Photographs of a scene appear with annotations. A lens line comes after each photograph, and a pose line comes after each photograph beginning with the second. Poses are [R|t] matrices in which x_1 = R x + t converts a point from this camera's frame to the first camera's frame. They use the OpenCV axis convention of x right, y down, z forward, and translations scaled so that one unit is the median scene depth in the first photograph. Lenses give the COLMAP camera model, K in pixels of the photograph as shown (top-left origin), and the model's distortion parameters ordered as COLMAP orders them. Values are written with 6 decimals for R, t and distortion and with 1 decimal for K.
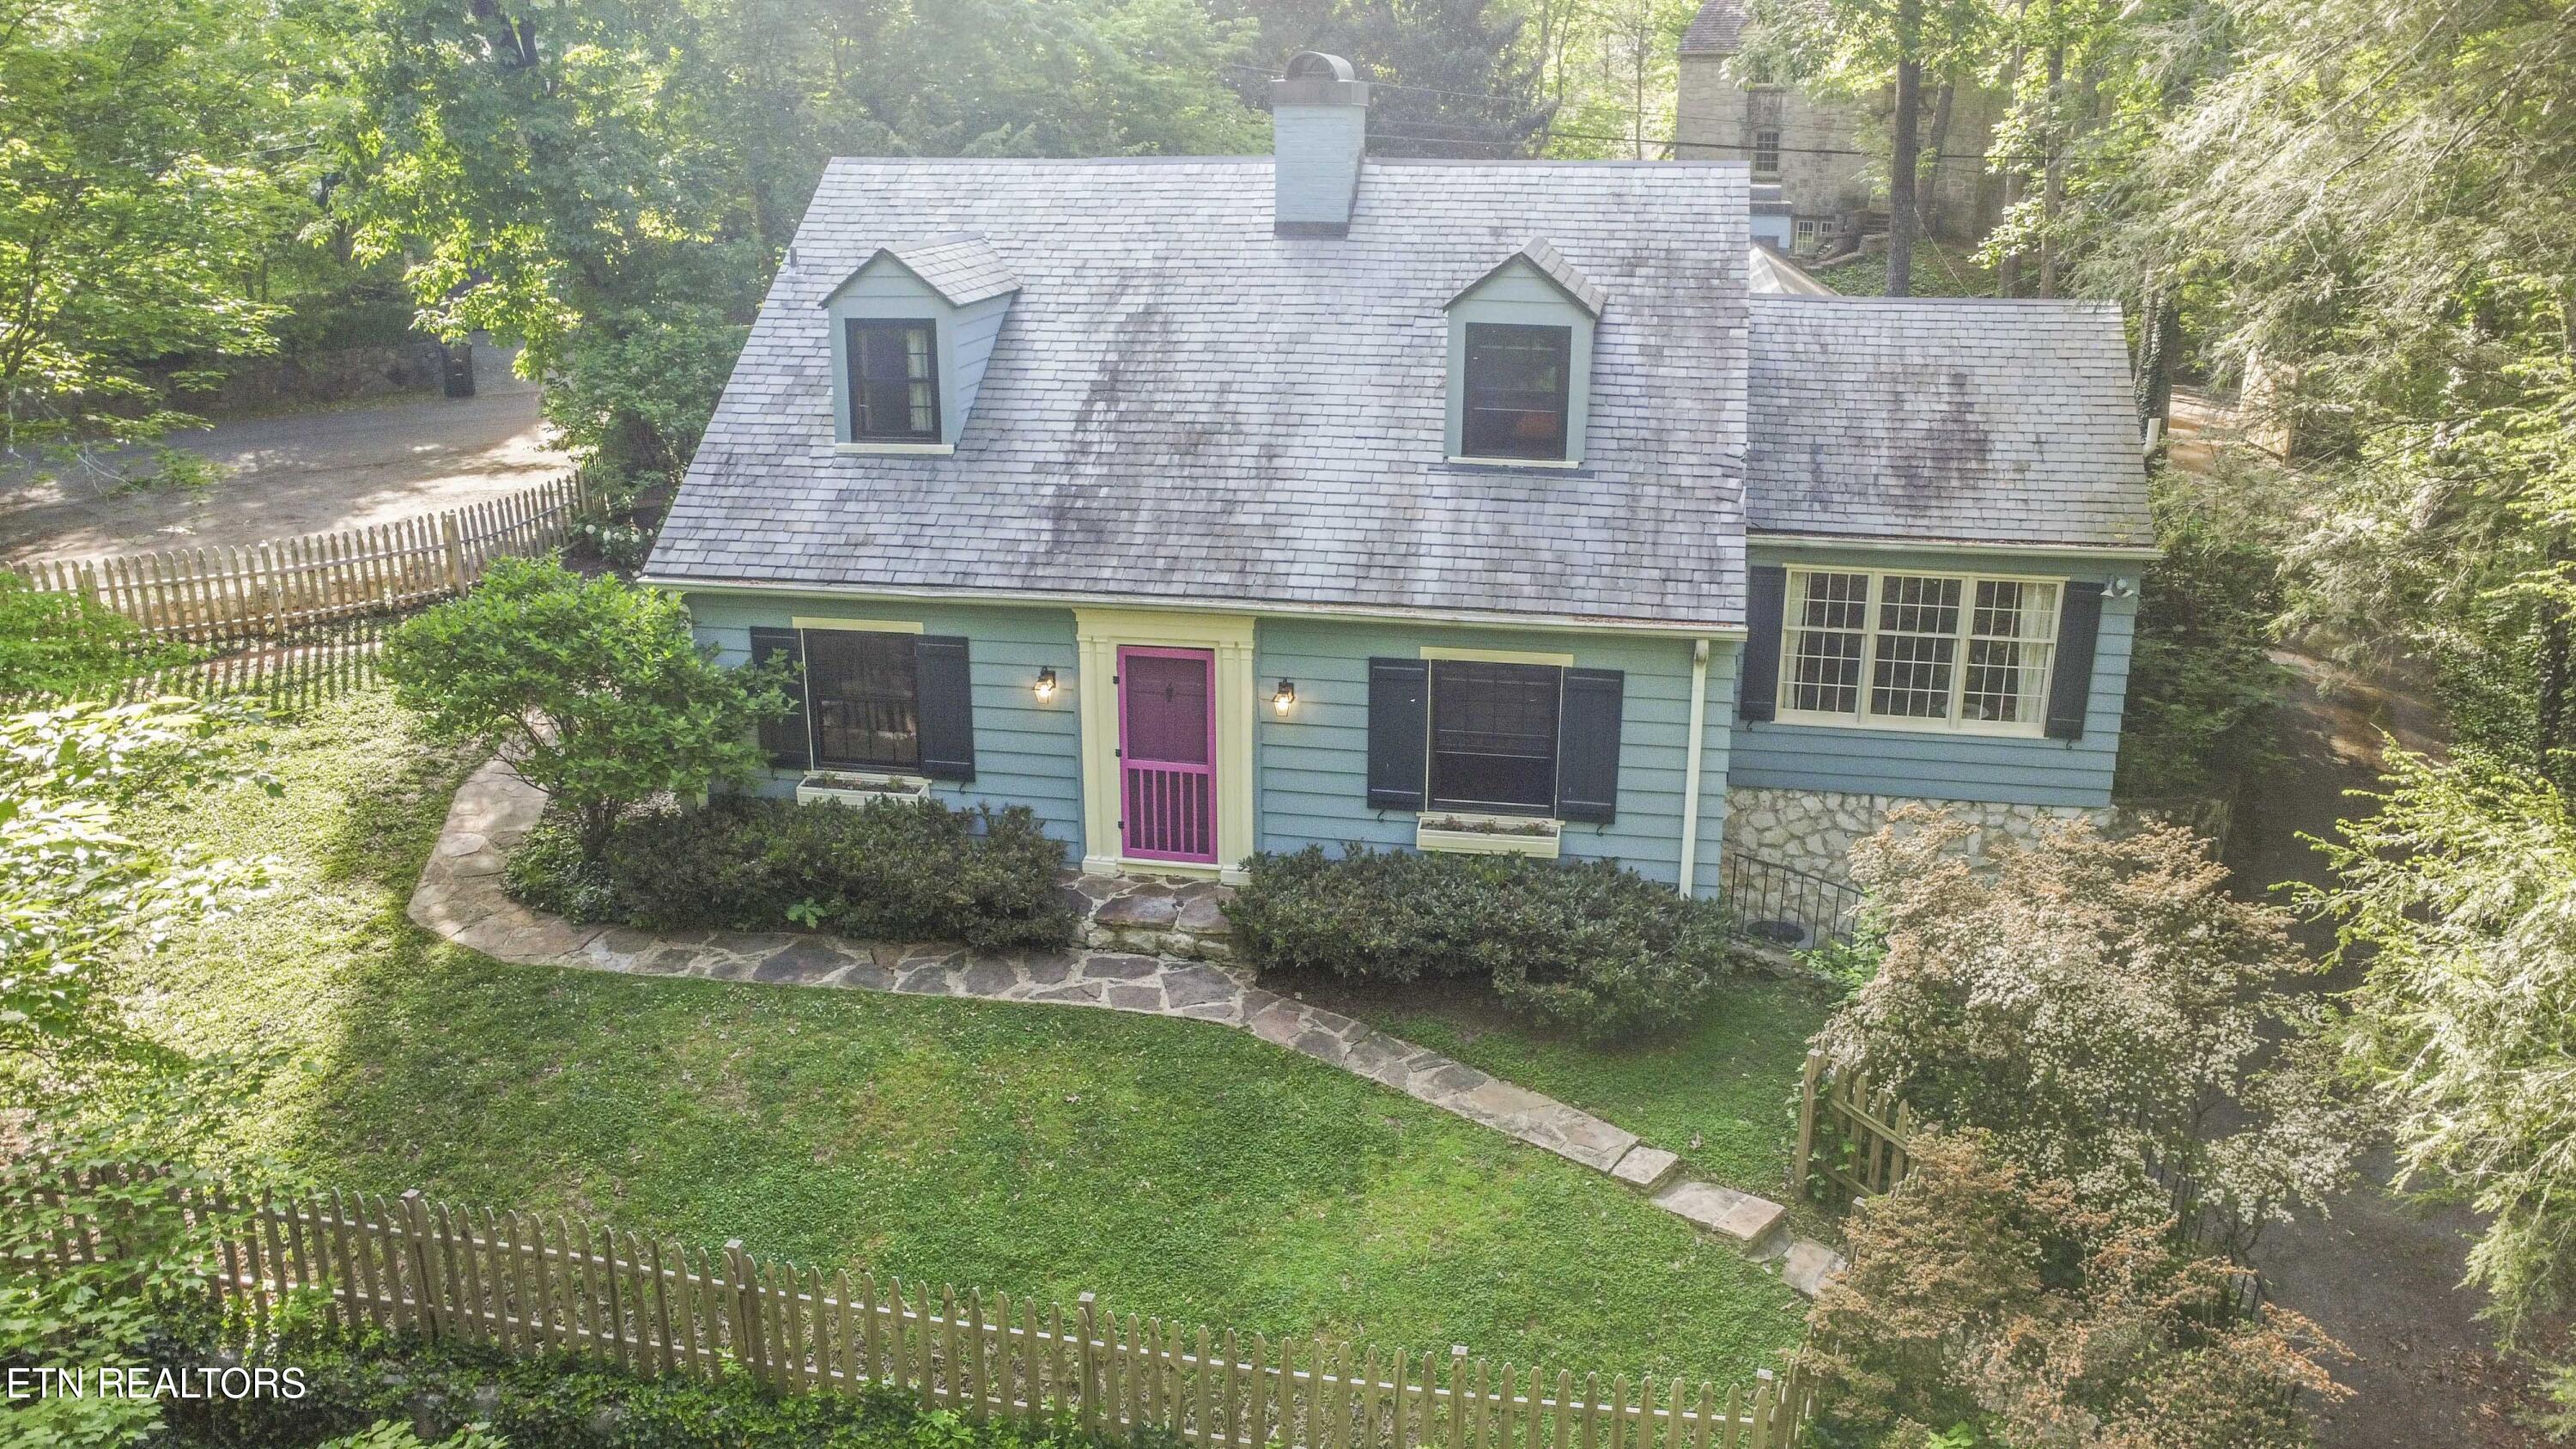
lens RADIAL K [[1931.1, 0, 1288.0], [0, 1931.1, 724.5], [0, 0, 1]] dist [-0.333527, 0.954128]
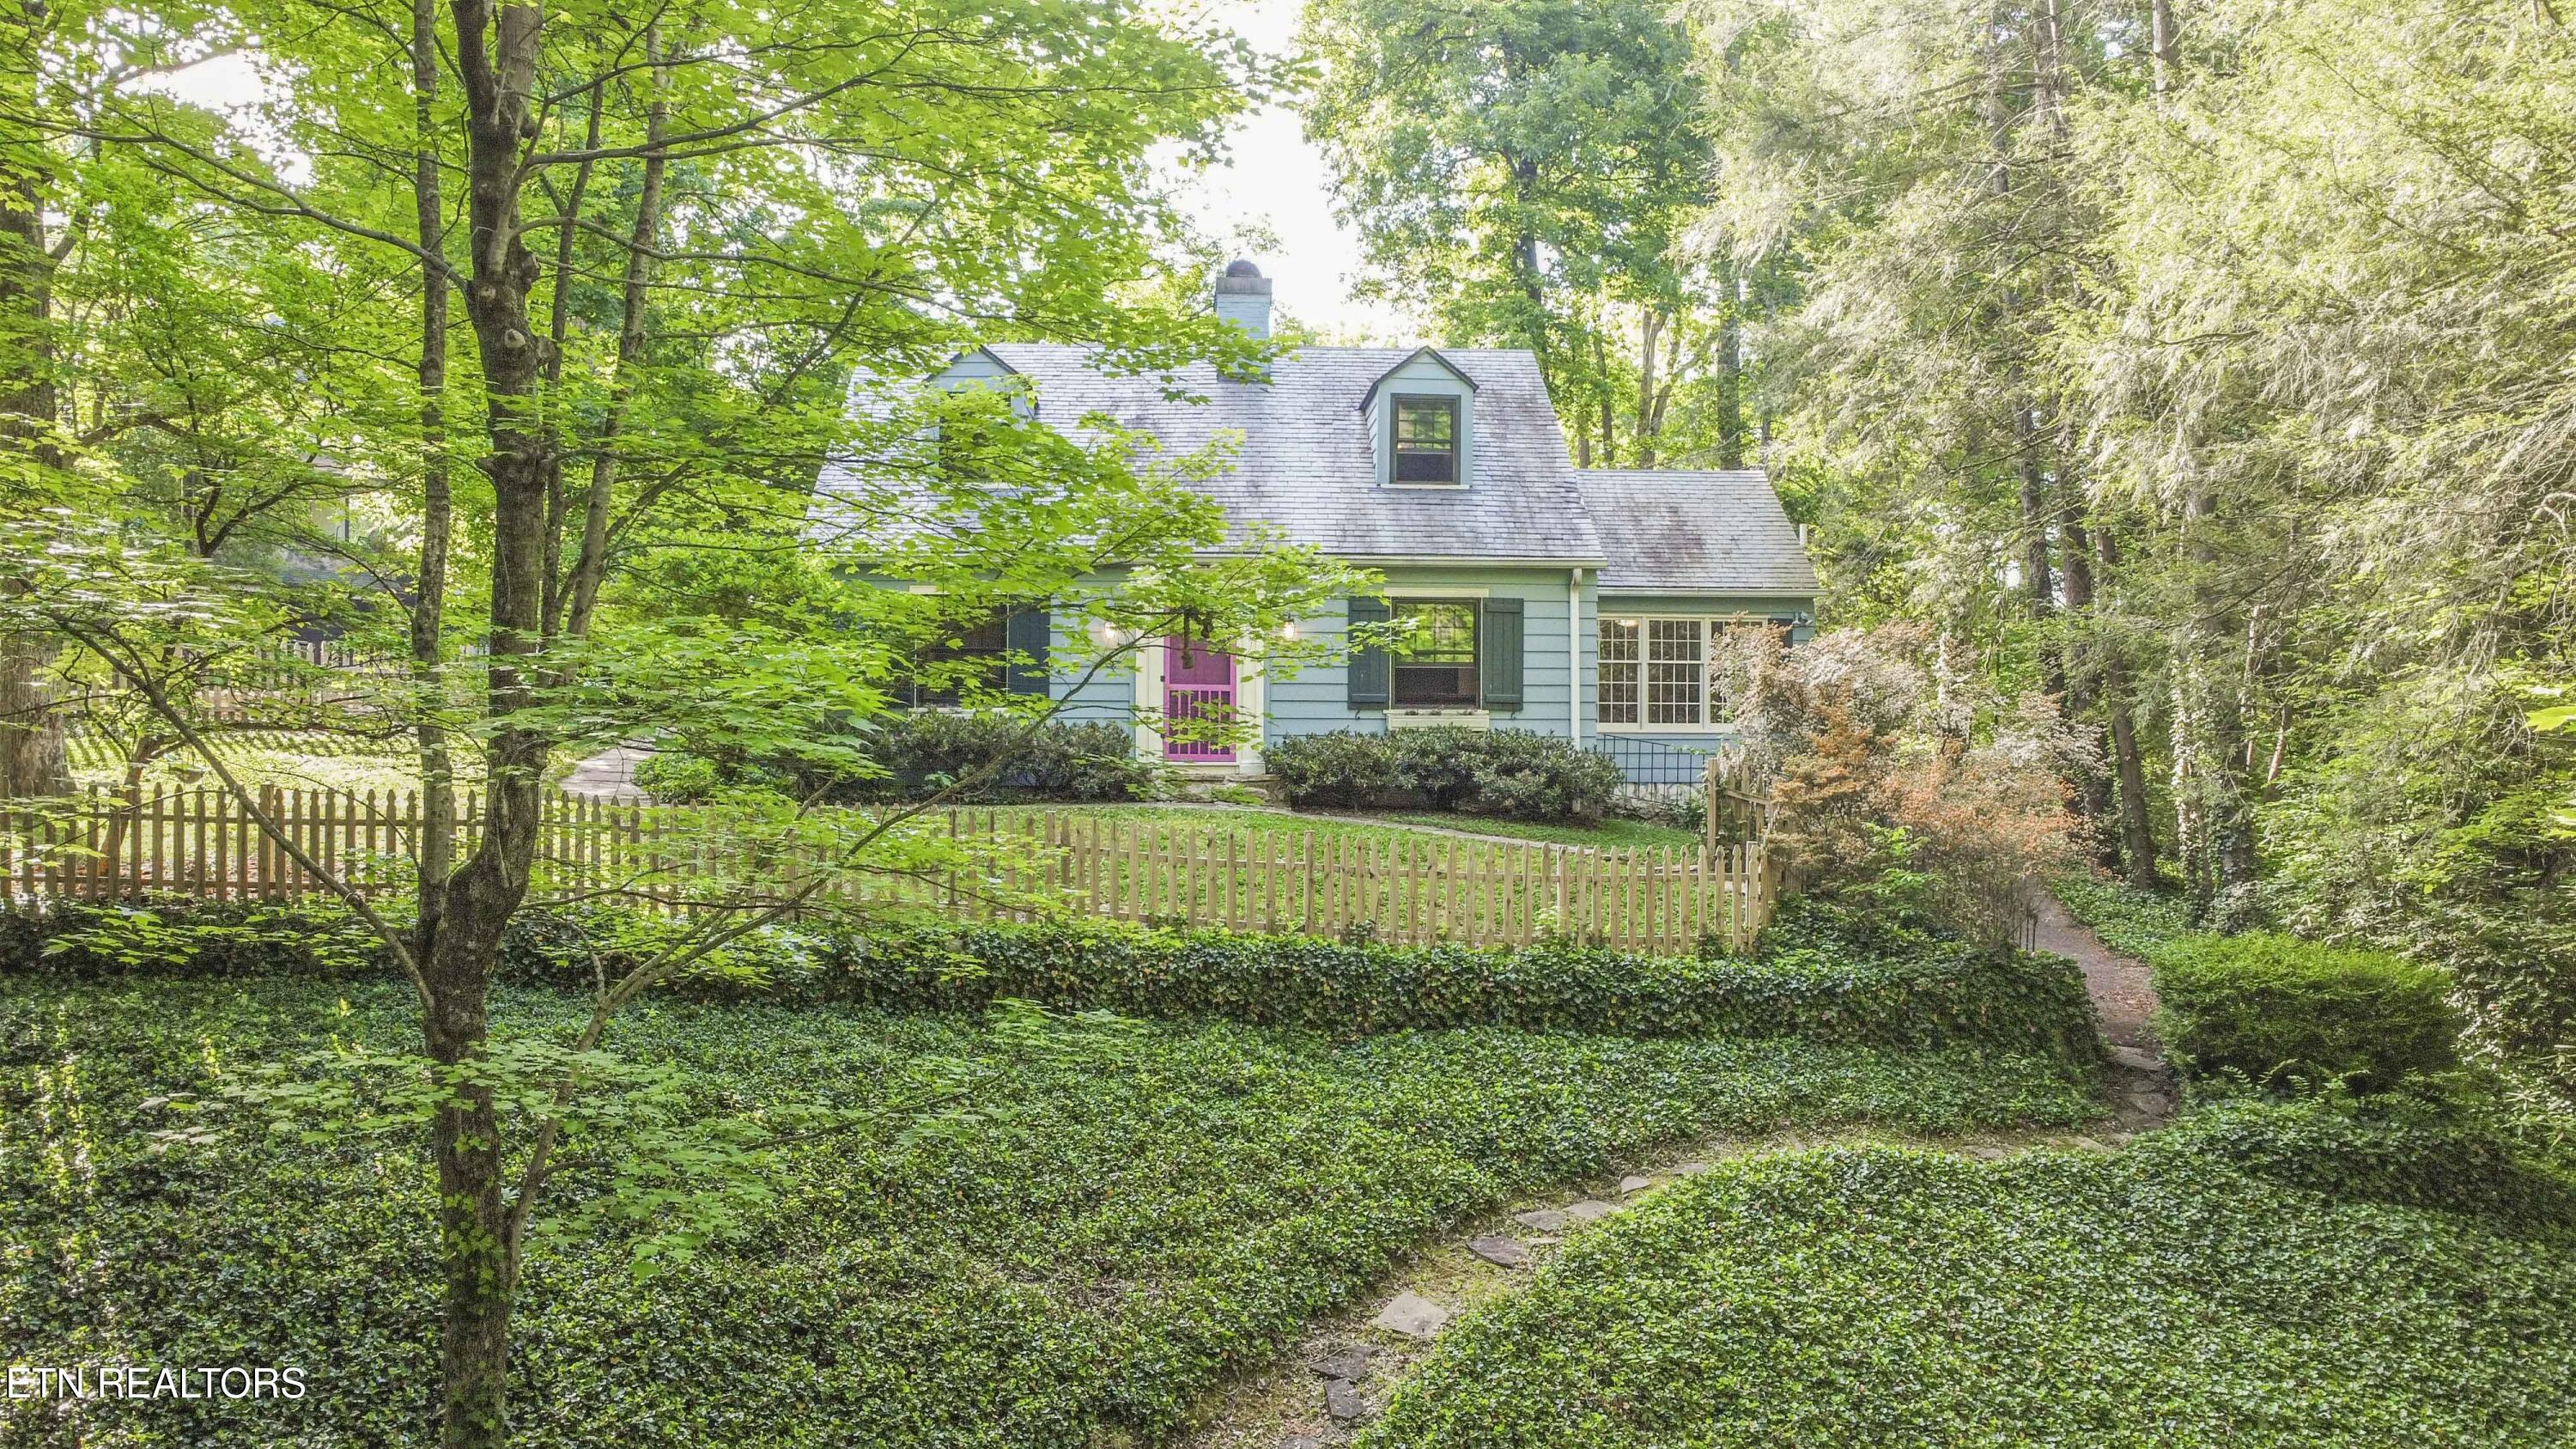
lens RADIAL K [[1931.1, 0, 1288.0], [0, 1931.1, 724.5], [0, 0, 1]] dist [-0.333527, 0.954128]
pose [[0.969376, 0.008510, 0.245433, -0.334026], [0.069527, 0.949001, -0.307512, 0.467429], [-0.235533, 0.315159, 0.919347, -0.258826]]
